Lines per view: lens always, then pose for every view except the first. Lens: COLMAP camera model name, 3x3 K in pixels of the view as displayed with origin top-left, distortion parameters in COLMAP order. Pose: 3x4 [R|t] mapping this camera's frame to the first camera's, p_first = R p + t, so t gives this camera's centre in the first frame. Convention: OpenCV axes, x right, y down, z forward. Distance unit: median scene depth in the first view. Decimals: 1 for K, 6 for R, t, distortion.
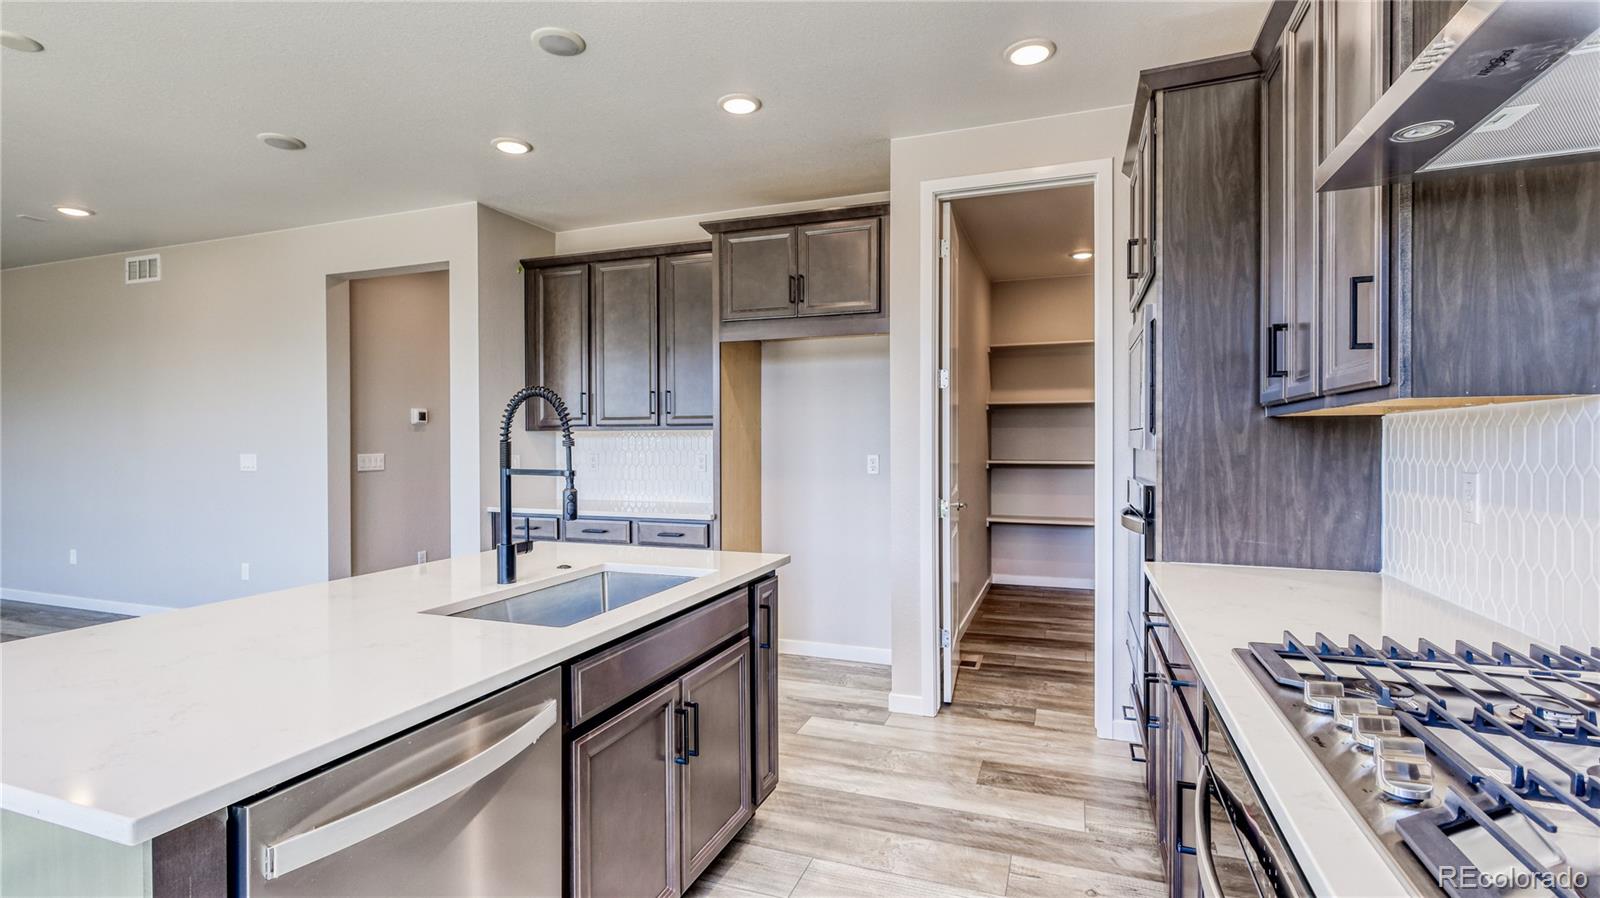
lens RADIAL K [[743.5, 0, 796.6], [0, 743.5, 452.4], [0, 0, 1]] dist [-0.001982, 0.002484]
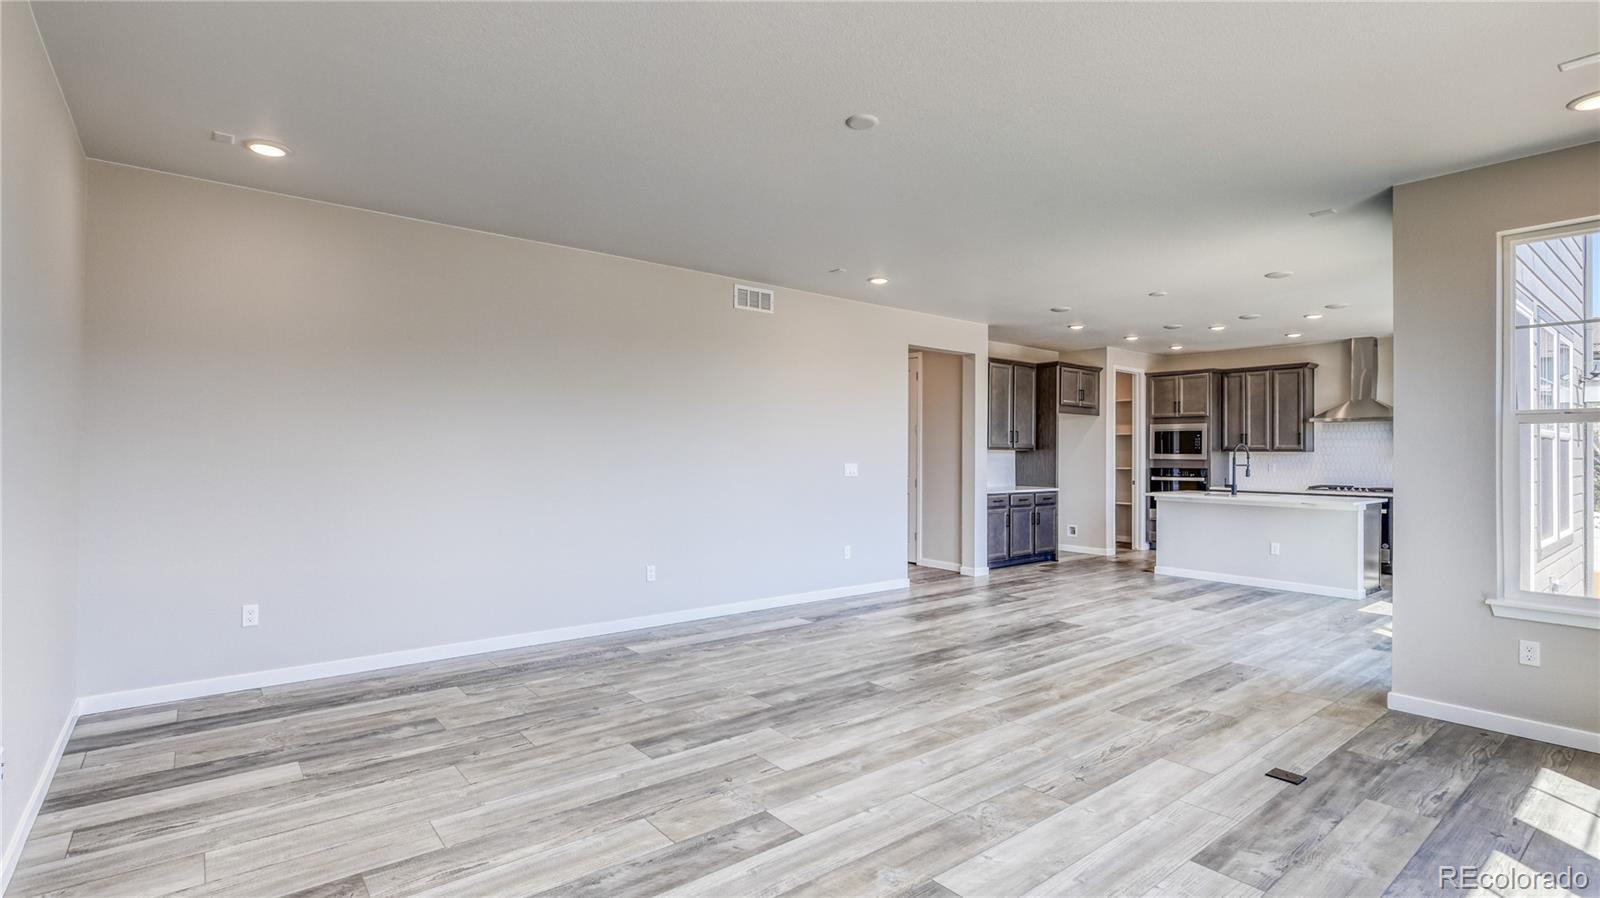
lens RADIAL K [[743.5, 0, 804.4], [0, 743.5, 453.4], [0, 0, 1]] dist [-0.001982, 0.002484]
pose [[0.504830, 0.005966, 0.863198, -2.552322], [0.005917, 0.999929, -0.010372, -0.004967], [-0.863199, 0.010344, 0.504758, 0.532659]]
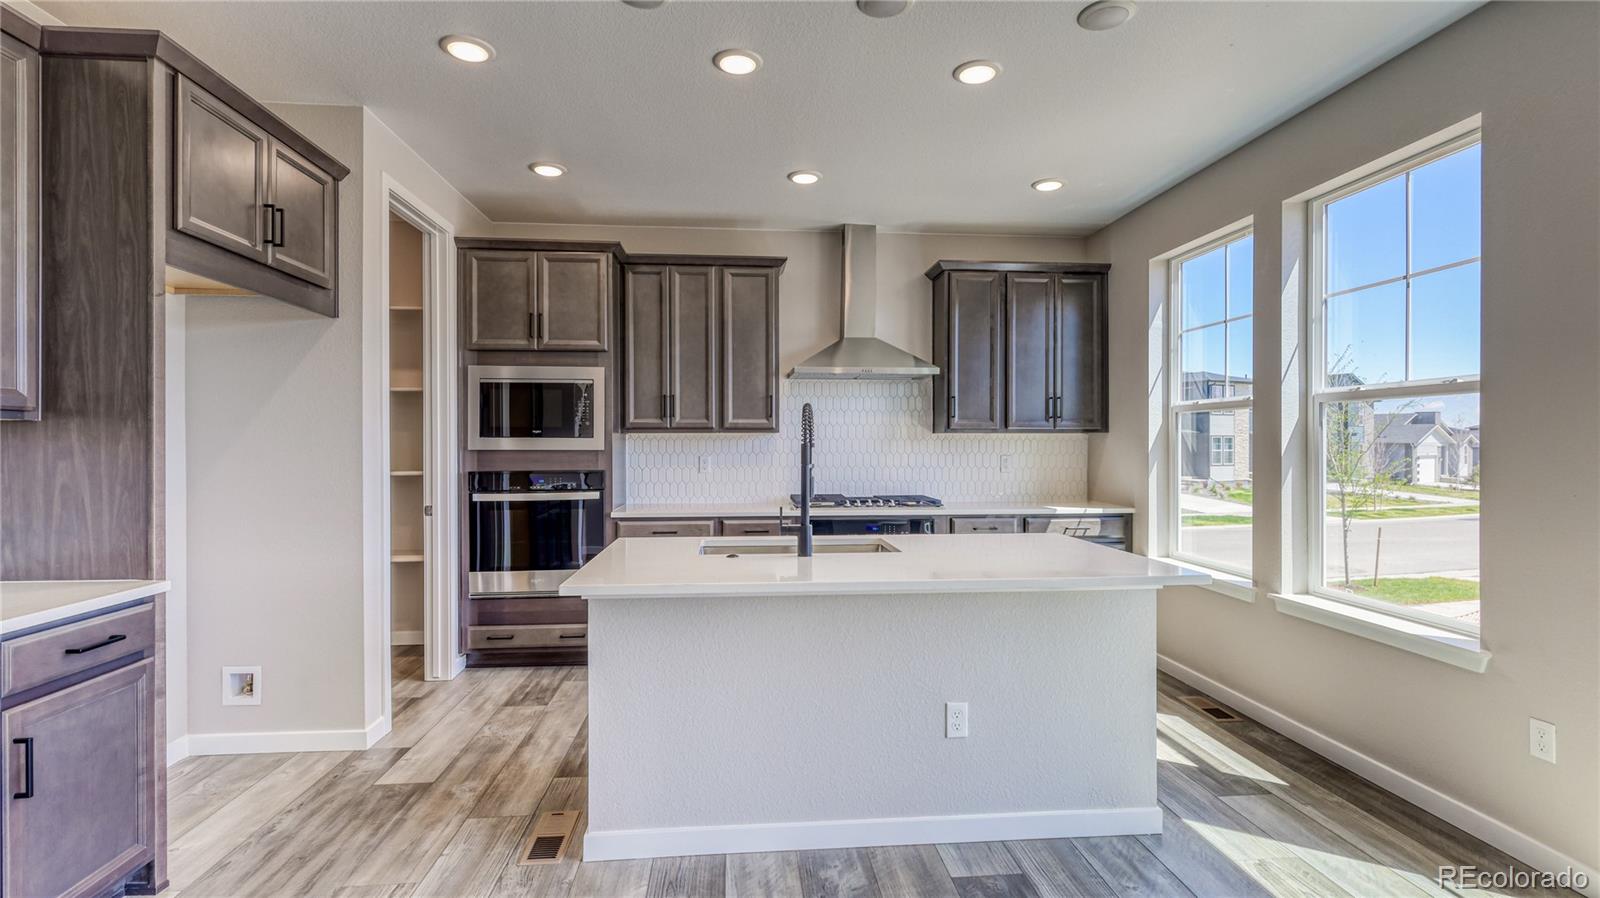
lens RADIAL K [[743.5, 0, 801.1], [0, 743.5, 445.7], [0, 0, 1]] dist [-0.001982, 0.002484]
pose [[-0.432258, 0.000104, 0.901750, -0.825314], [0.013930, 0.999881, 0.006562, -0.011710], [-0.901642, 0.015397, -0.432209, 0.837659]]
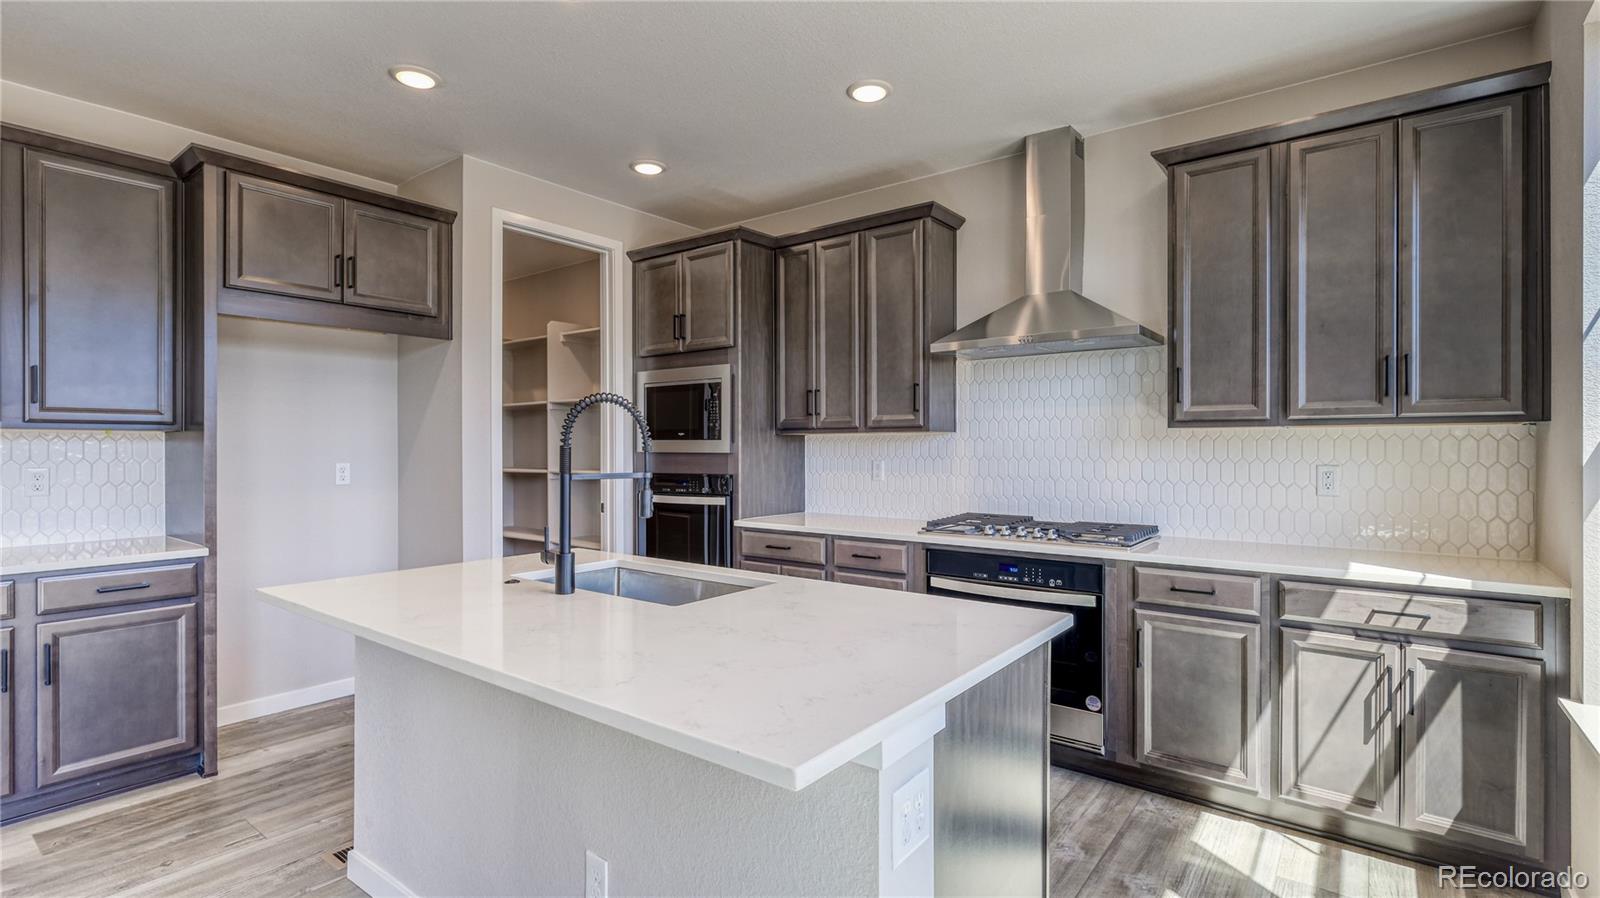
lens RADIAL K [[743.5, 0, 807.4], [0, 743.5, 451.2], [0, 0, 1]] dist [-0.001982, 0.002484]
pose [[0.292809, -0.002336, 0.956168, -0.657402], [0.014454, 0.999894, -0.001984, -0.001165], [-0.956062, 0.014401, 0.292811, 0.226408]]
